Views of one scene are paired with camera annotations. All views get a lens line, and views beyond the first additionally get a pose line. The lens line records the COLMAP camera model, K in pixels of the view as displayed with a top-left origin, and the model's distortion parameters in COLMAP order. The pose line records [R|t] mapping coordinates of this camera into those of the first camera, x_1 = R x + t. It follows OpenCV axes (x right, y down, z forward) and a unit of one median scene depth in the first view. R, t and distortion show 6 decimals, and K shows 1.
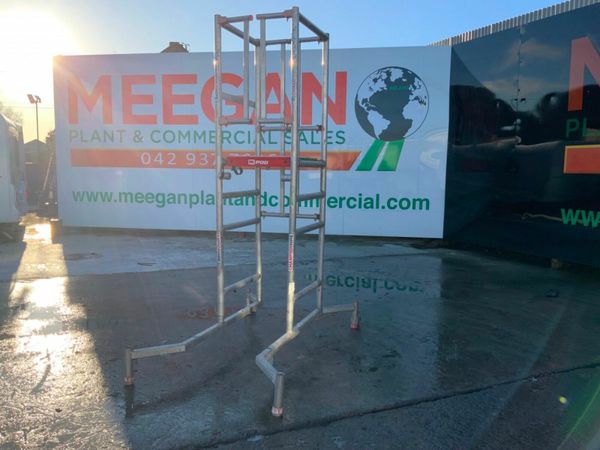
lens RADIAL K [[497.6, 0, 304.5], [0, 497.6, 226.8], [0, 0, 1]] dist [0.091832, -0.167253]
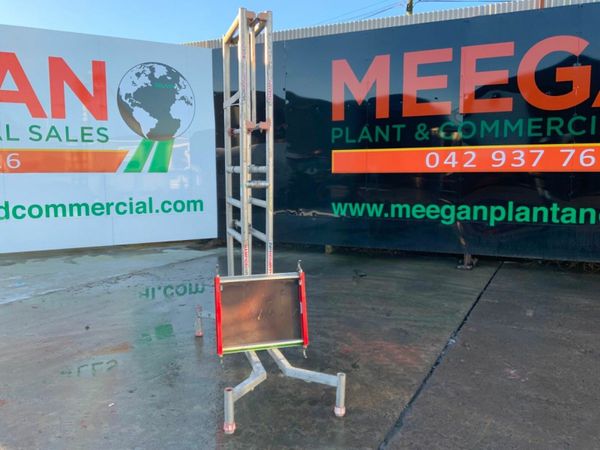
lens RADIAL K [[497.6, 0, 303.1], [0, 497.6, 225.5], [0, 0, 1]] dist [0.091832, -0.167253]
pose [[0.785220, -0.081291, 0.613857, -0.206876], [0.084700, 0.996128, 0.023569, -0.011012], [-0.613396, 0.033487, 0.789065, 0.087754]]
